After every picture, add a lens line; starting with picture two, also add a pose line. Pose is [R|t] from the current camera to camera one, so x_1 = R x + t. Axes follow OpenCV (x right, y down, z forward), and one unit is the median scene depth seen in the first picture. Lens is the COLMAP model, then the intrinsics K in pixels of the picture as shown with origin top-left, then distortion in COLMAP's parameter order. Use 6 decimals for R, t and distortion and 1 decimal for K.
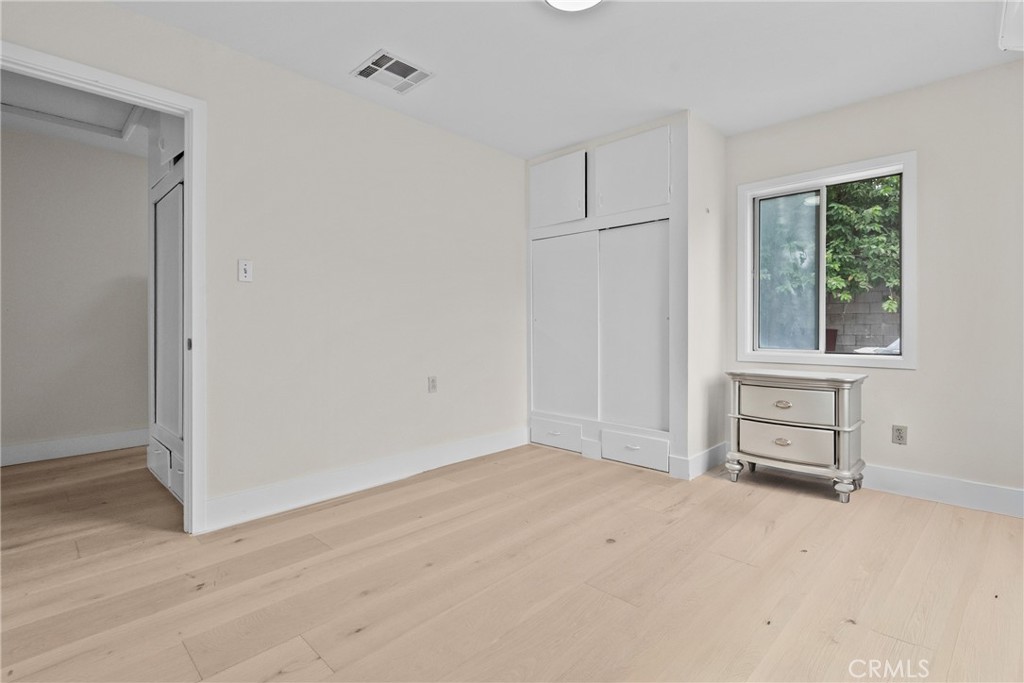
lens RADIAL K [[475.6, 0, 512.9], [0, 475.6, 324.3], [0, 0, 1]] dist [-0.000943, 0.000065]
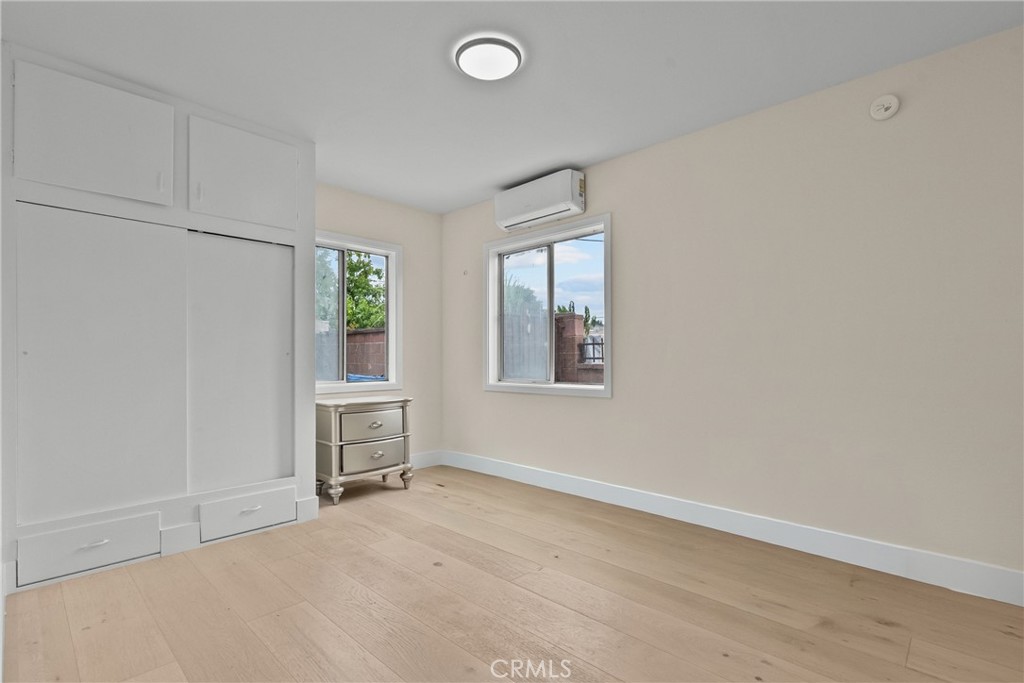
lens RADIAL K [[465.4, 0, 510.2], [0, 465.4, 345.1], [0, 0, 1]] dist [-0.001640, 0.000581]
pose [[0.022120, 0.028983, 0.999335, -0.583917], [0.002626, 0.999575, -0.029048, -0.000684], [-0.999752, 0.003267, 0.022035, 0.567145]]
